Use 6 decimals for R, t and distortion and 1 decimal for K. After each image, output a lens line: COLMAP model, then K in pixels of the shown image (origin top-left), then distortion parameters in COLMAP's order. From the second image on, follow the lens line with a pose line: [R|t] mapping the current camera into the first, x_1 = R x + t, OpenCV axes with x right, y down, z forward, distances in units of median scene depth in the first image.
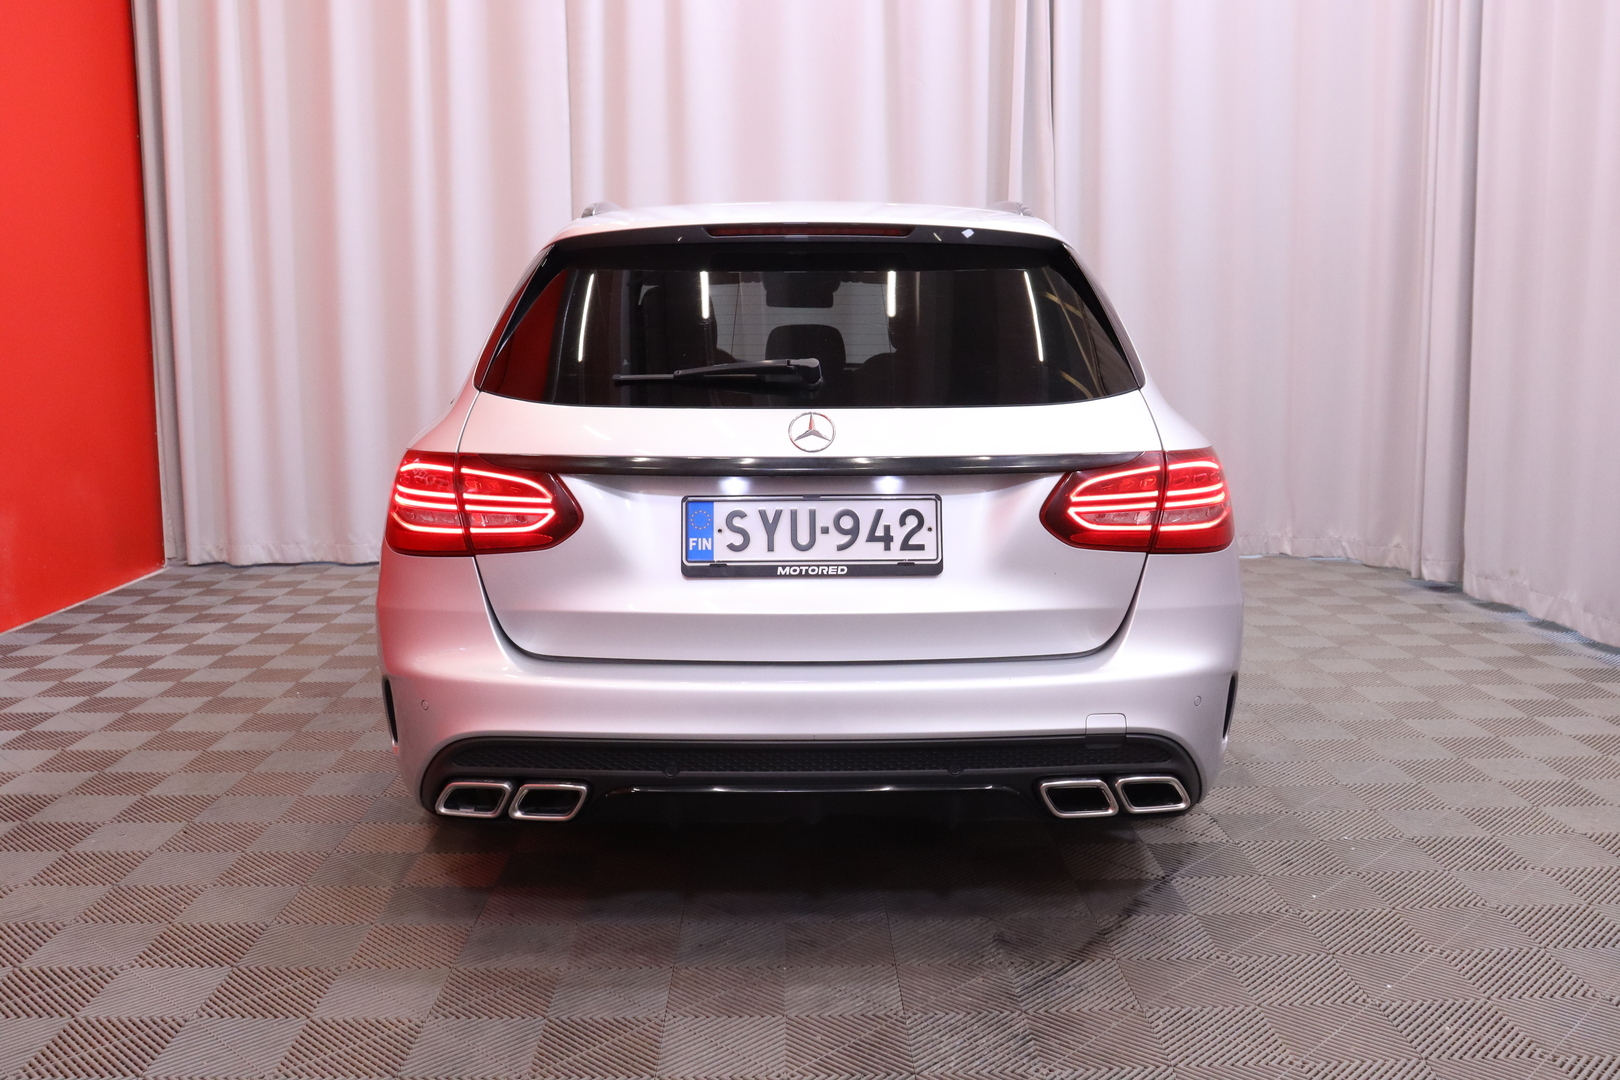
lens RADIAL K [[1496.2, 0, 810.0], [0, 1496.2, 540.0], [0, 0, 1]] dist [-0.080853, -0.007140]
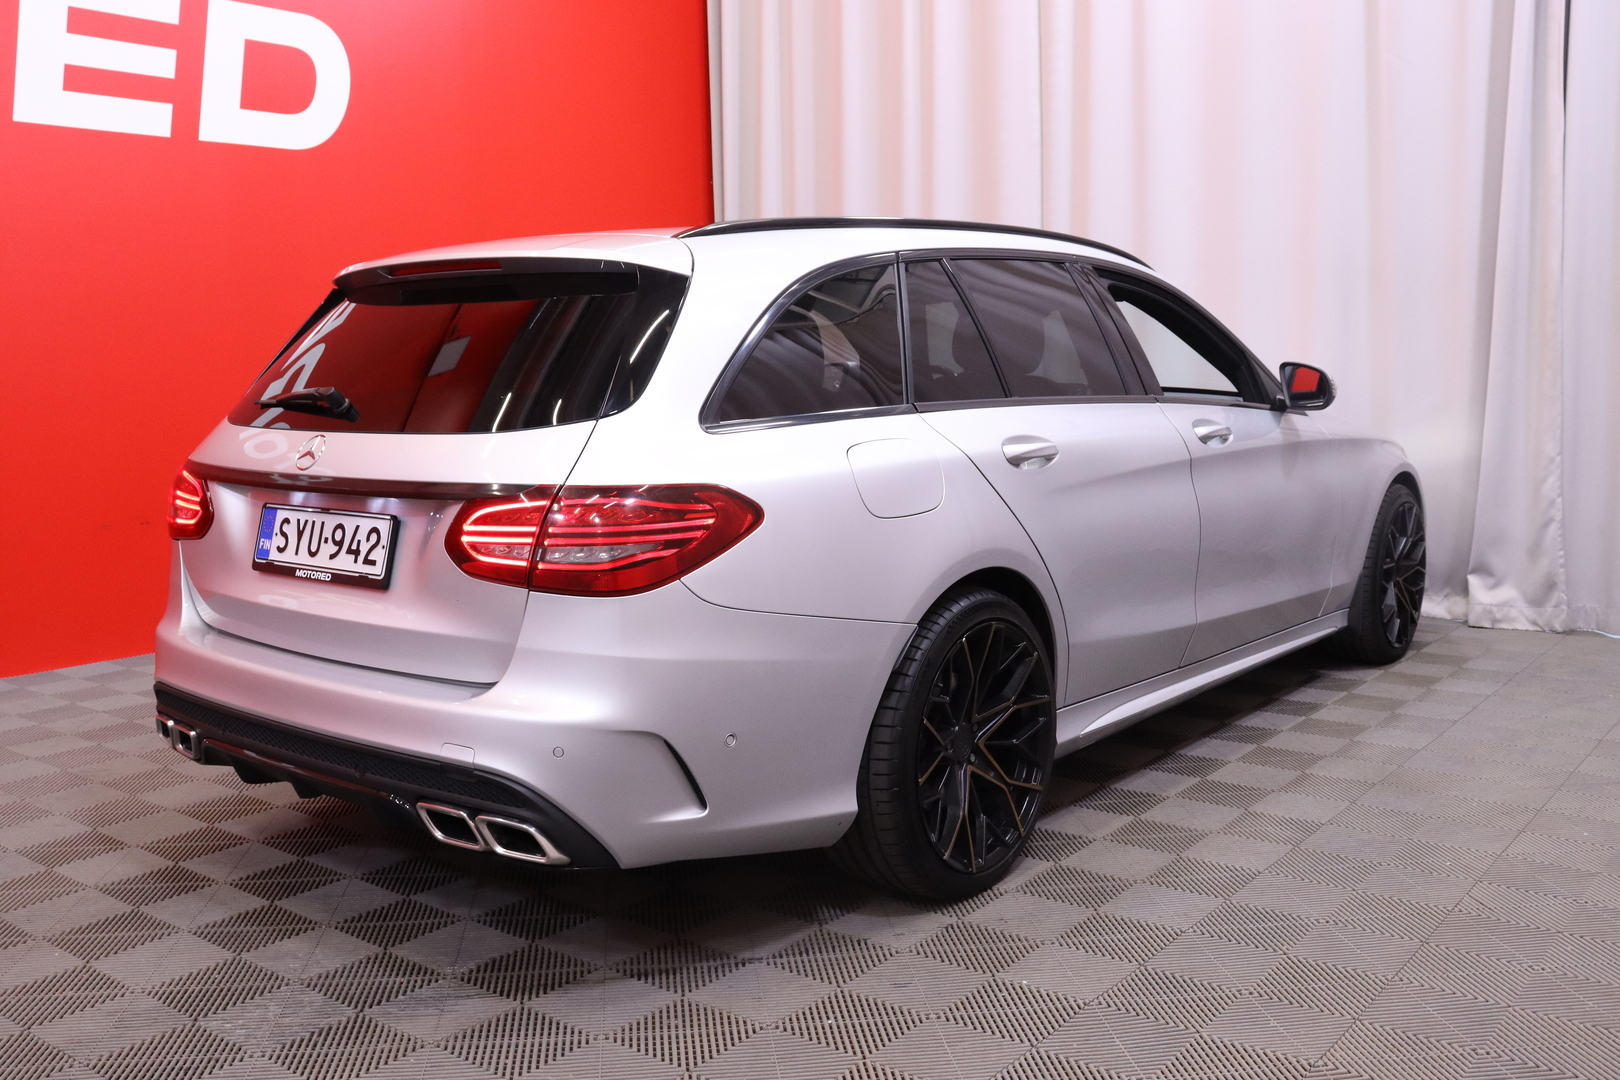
lens RADIAL K [[1496.2, 0, 810.0], [0, 1496.2, 540.0], [0, 0, 1]] dist [-0.080853, -0.007140]
pose [[0.775731, 0.075283, -0.626557, 0.984442], [-0.086100, 0.996200, 0.013098, -0.052395], [0.625162, 0.043786, 0.779266, 0.361019]]
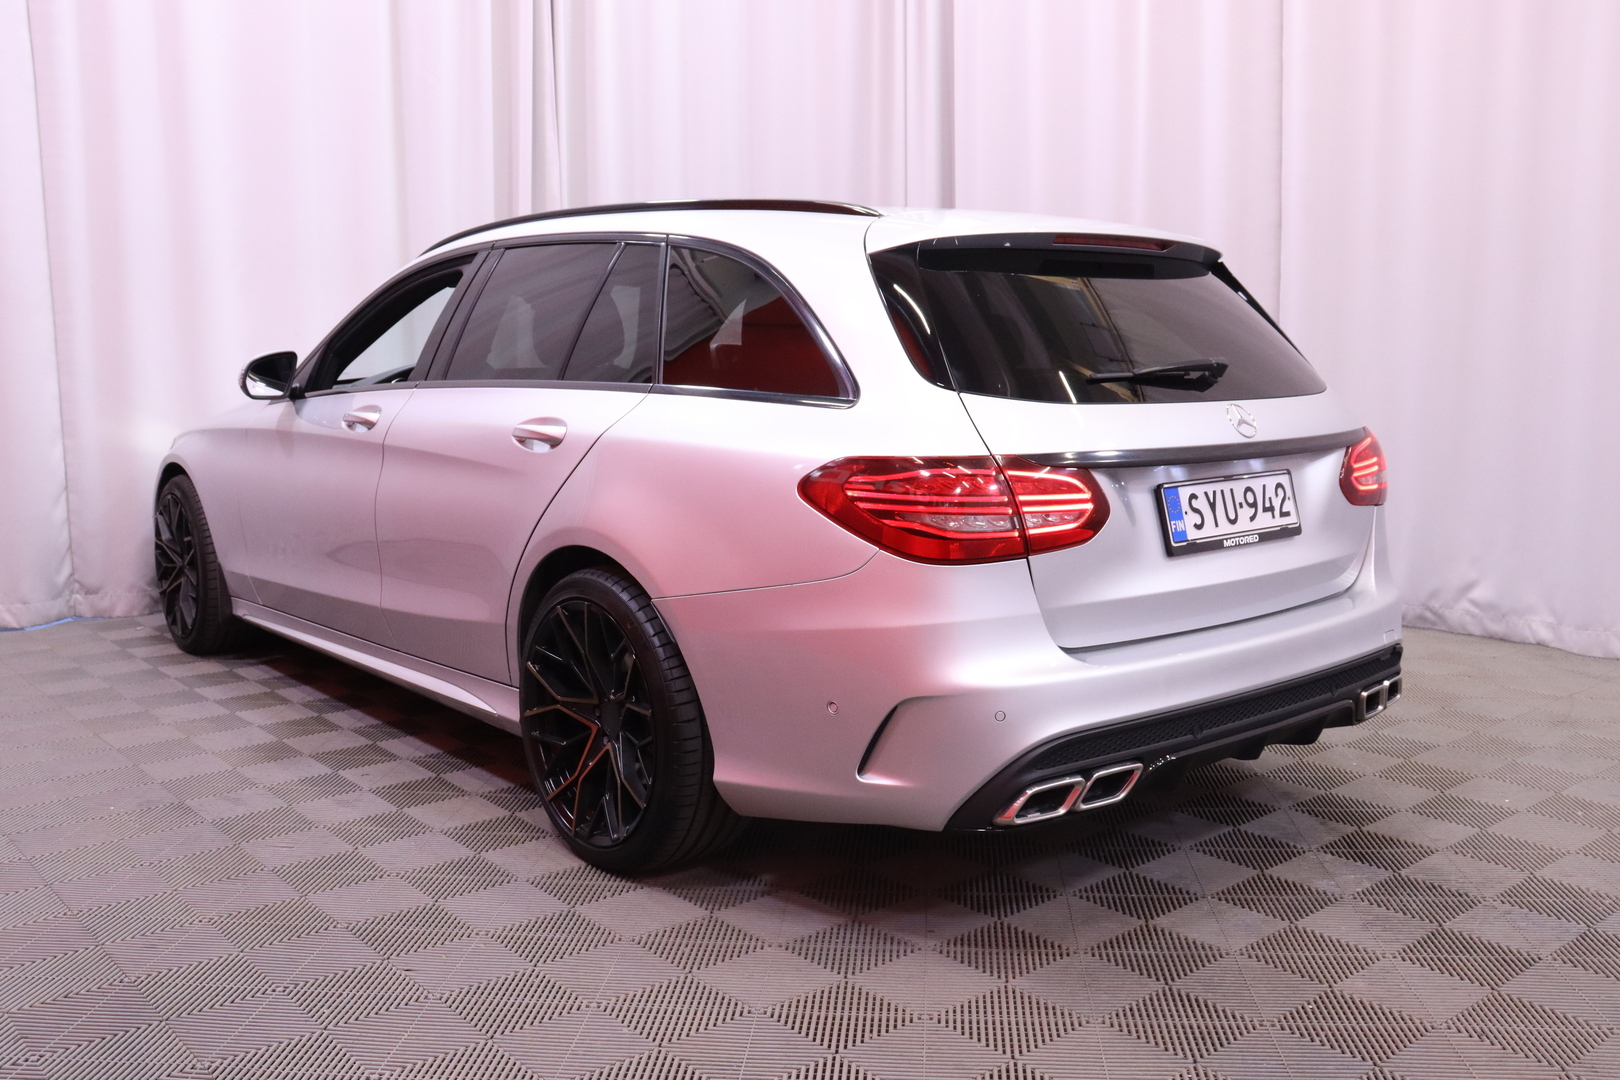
lens RADIAL K [[1496.2, 0, 810.0], [0, 1496.2, 540.0], [0, 0, 1]] dist [-0.080853, -0.007140]
pose [[0.763322, -0.087395, 0.640080, -0.979300], [0.095973, 0.995153, 0.021423, -0.036323], [-0.638850, 0.045077, 0.768010, 0.332024]]
